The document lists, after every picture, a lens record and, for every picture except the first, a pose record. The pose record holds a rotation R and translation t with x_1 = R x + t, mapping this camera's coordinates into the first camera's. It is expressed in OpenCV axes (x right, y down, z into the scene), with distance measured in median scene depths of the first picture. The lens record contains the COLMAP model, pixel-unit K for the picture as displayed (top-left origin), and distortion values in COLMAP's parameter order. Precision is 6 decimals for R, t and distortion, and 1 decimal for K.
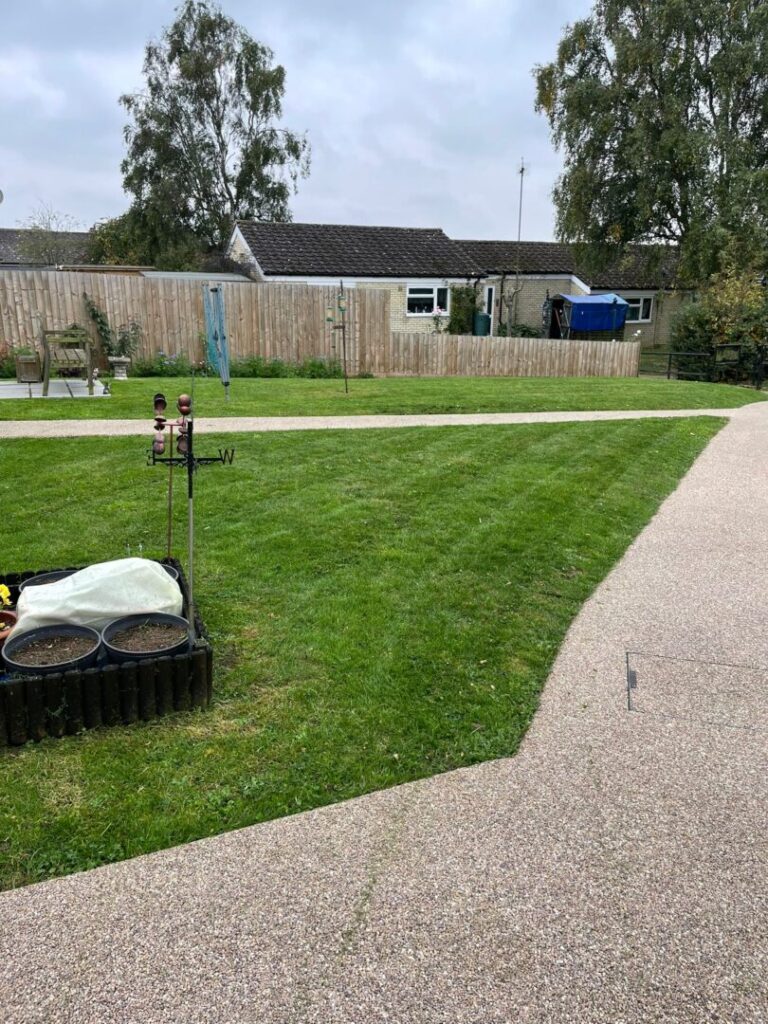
lens RADIAL K [[807.1, 0, 384.0], [0, 807.1, 512.0], [0, 0, 1]] dist [0.092995, -0.138944]
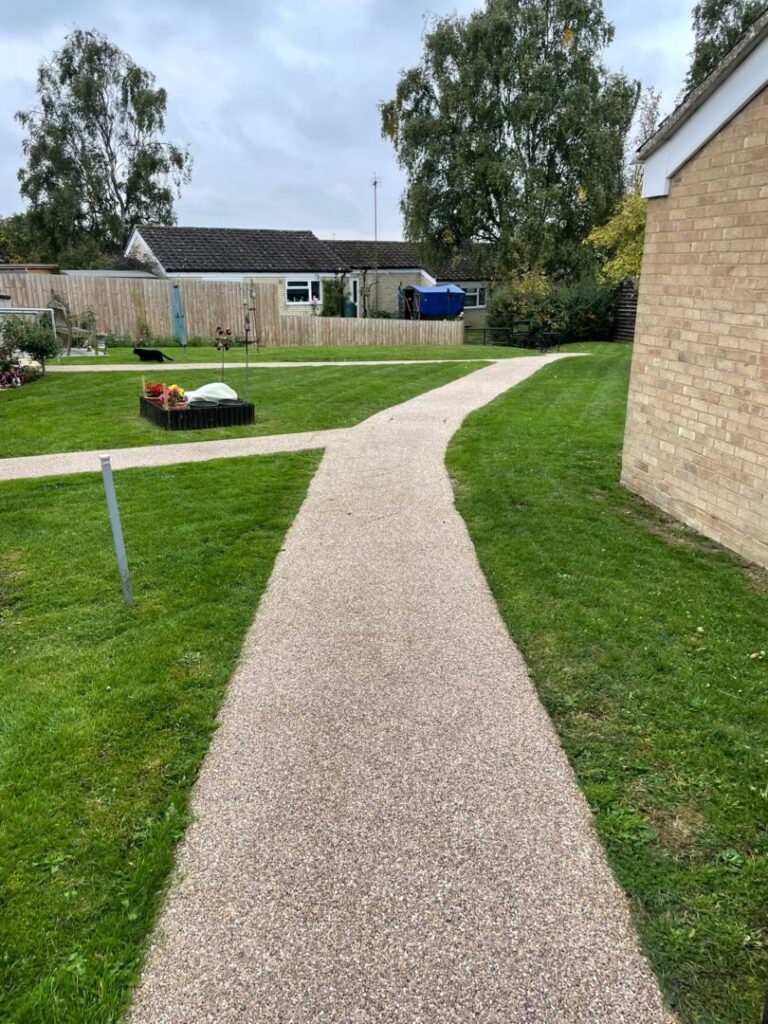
lens RADIAL K [[807.1, 0, 384.0], [0, 807.1, 512.0], [0, 0, 1]] dist [0.092995, -0.138944]
pose [[0.988284, -0.054209, 0.142676, -0.017968], [0.052719, 0.998508, 0.014202, 0.055008], [-0.143233, -0.006514, 0.989668, -0.211373]]
